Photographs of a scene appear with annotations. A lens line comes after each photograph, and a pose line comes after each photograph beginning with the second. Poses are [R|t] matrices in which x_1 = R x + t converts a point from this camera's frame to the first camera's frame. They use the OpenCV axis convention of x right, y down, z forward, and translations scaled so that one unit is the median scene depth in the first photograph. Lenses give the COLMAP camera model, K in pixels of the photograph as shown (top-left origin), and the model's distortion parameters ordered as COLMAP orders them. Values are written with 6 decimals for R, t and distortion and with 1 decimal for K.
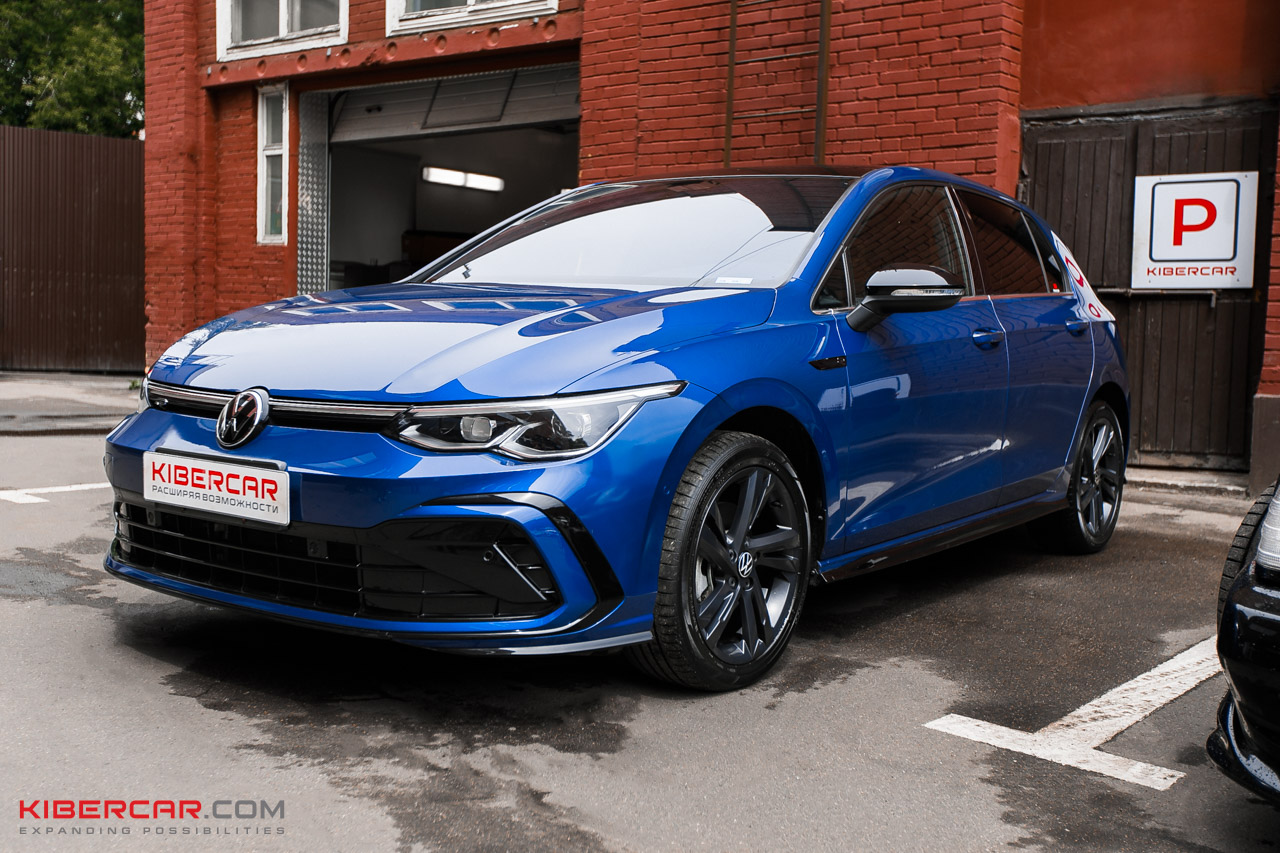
lens RADIAL K [[1294.6, 0, 643.8], [0, 1294.6, 416.8], [0, 0, 1]] dist [0.048255, 0.000000]
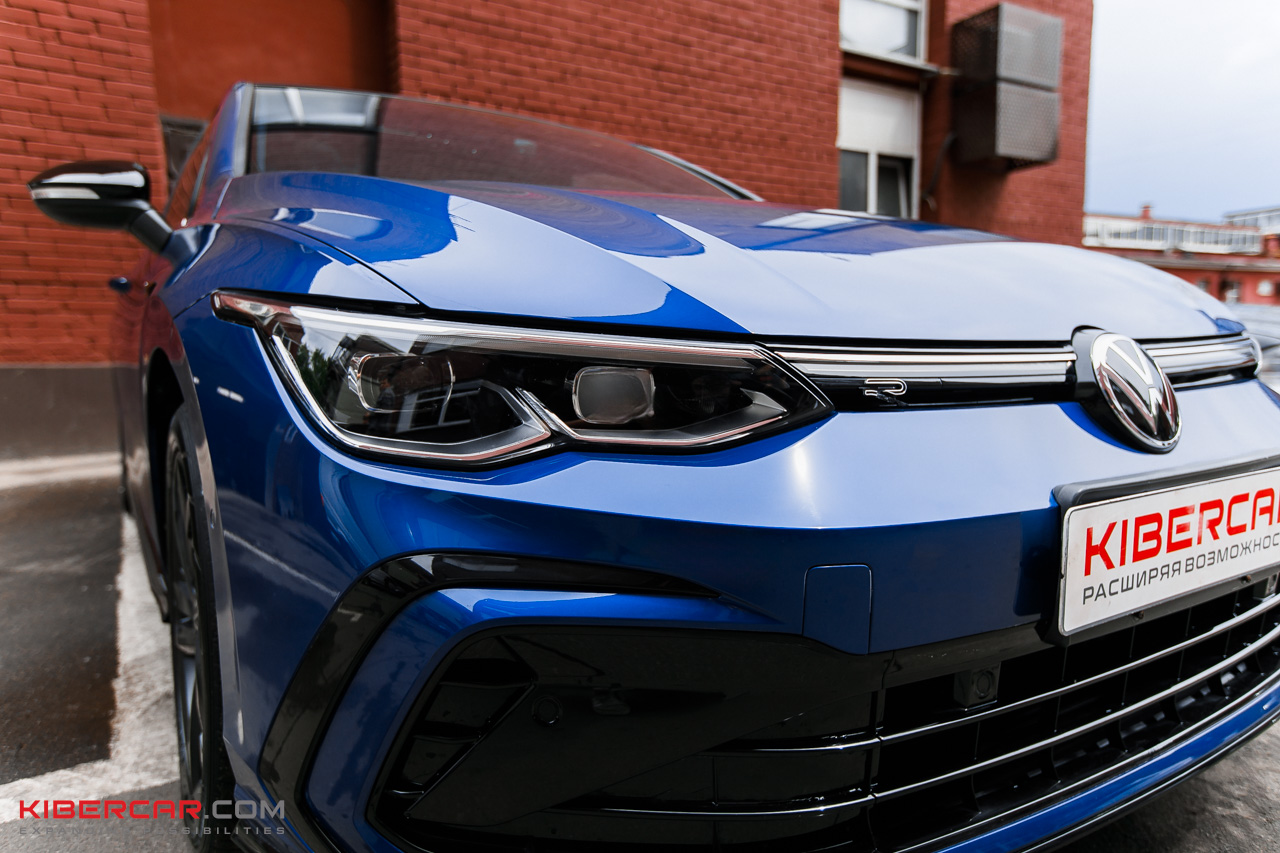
lens RADIAL K [[784.8, 0, 641.4], [0, 784.8, 434.4], [0, 0, 1]] dist [0.047088, -0.000470]
pose [[0.363753, -0.141967, 0.920613, -0.652589], [0.084986, 0.989254, 0.118973, -0.033145], [-0.927611, 0.034963, 0.371909, 1.058167]]
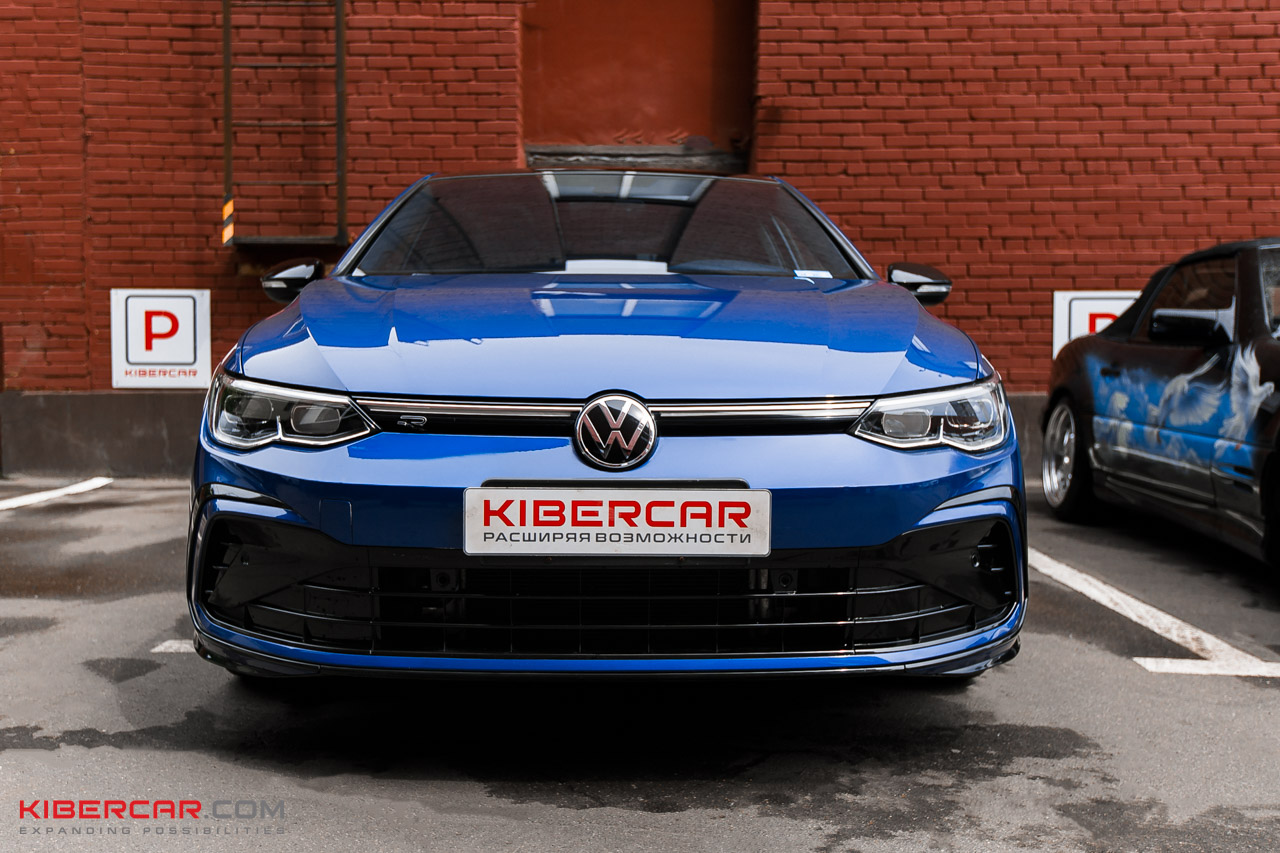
lens RADIAL K [[1187.6, 0, 634.1], [0, 1187.6, 433.4], [0, 0, 1]] dist [0.052384, 0.000000]
pose [[0.797157, -0.060076, 0.600775, -0.720745], [0.063614, 0.997856, 0.015375, -0.007441], [-0.600411, 0.025961, 0.799270, 0.432899]]
